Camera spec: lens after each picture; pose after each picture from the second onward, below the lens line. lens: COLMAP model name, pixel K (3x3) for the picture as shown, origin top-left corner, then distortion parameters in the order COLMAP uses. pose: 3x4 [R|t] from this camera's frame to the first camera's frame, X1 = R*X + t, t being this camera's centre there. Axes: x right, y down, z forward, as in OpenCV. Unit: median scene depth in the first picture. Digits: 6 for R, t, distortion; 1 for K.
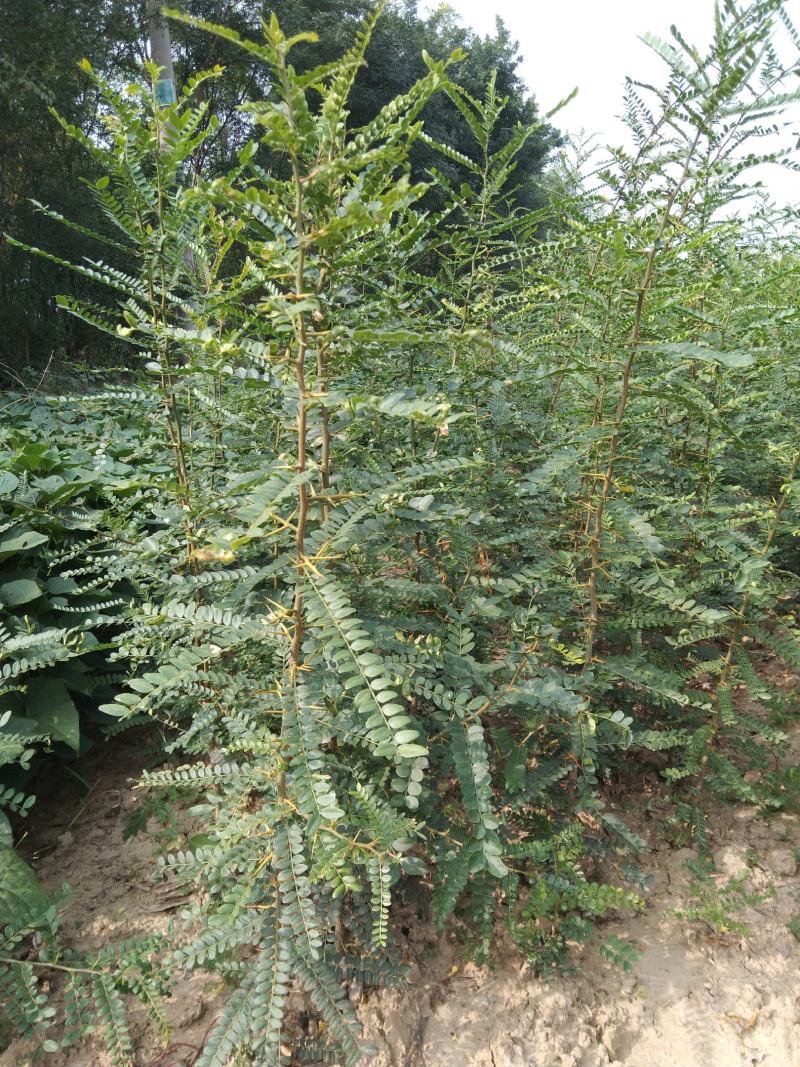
lens RADIAL K [[810.9, 0, 400.4], [0, 810.9, 521.7], [0, 0, 1]] dist [-0.012000, -0.005640]
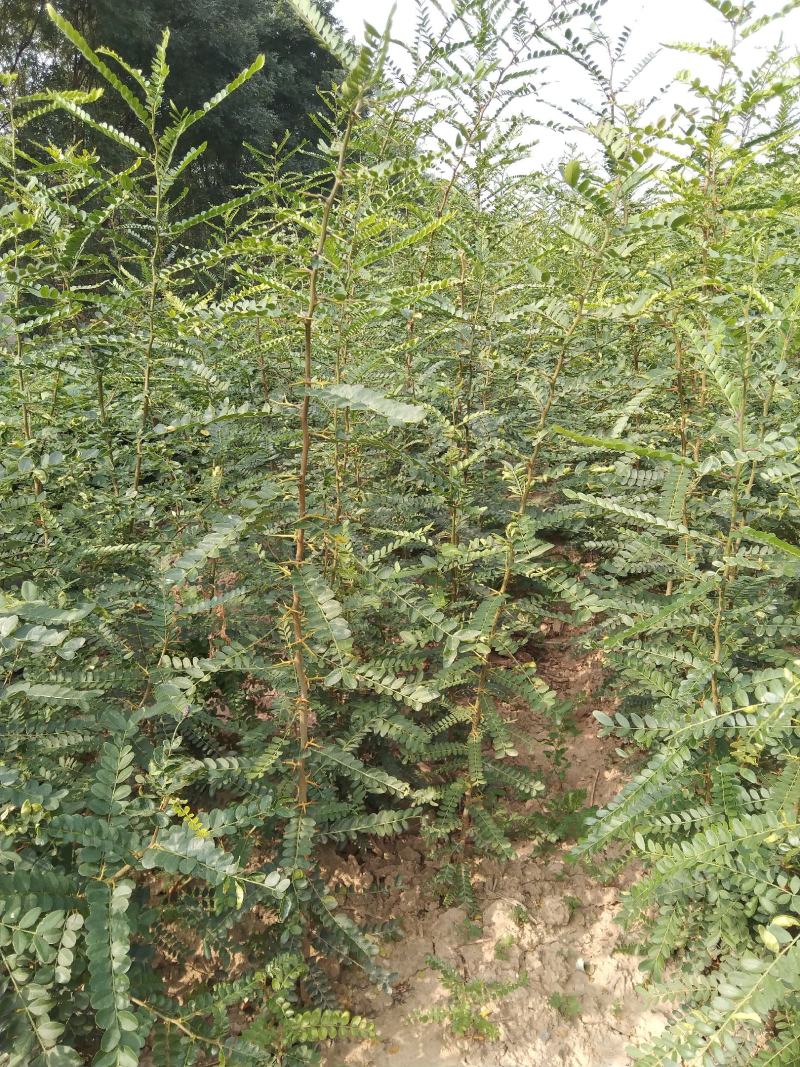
lens RADIAL K [[792.5, 0, 399.5], [0, 792.5, 490.5], [0, 0, 1]] dist [0.005452, -0.040915]
pose [[0.986658, -0.074045, 0.144993, 0.207940], [0.068056, 0.996628, 0.045844, -0.113784], [-0.147898, -0.035365, 0.988370, 0.153092]]
